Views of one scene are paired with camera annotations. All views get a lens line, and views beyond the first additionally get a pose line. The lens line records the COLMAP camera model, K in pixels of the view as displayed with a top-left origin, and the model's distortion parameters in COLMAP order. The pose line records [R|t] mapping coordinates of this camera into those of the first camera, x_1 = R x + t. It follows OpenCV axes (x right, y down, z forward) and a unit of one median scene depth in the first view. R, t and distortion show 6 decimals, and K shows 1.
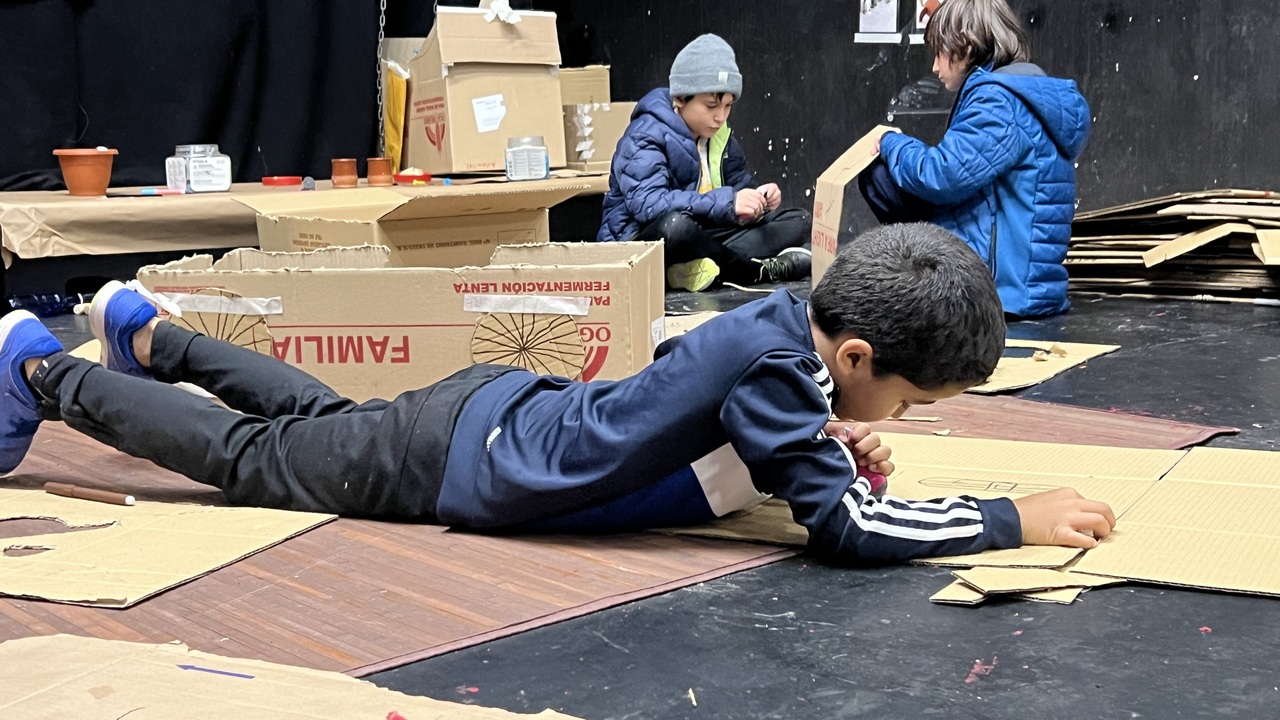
lens RADIAL K [[1647.4, 0, 641.0], [0, 1647.4, 361.5], [0, 0, 1]] dist [-0.009309, 0.000000]
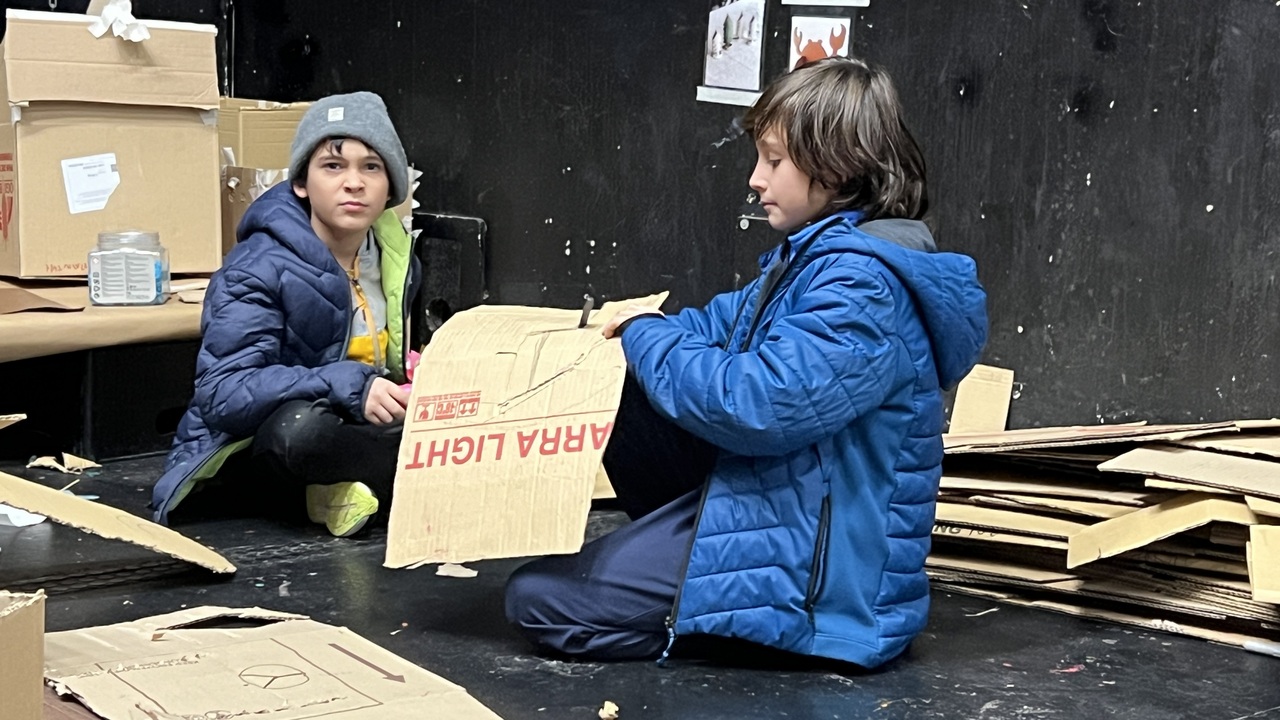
lens RADIAL K [[2257.6, 0, 639.0], [0, 2257.6, 358.4], [0, 0, 1]] dist [0.028635, 0.000000]
pose [[0.997974, 0.056333, 0.029568, 0.099027], [-0.055308, 0.997876, -0.034429, -0.072653], [-0.031445, 0.032724, 0.998970, 0.159883]]
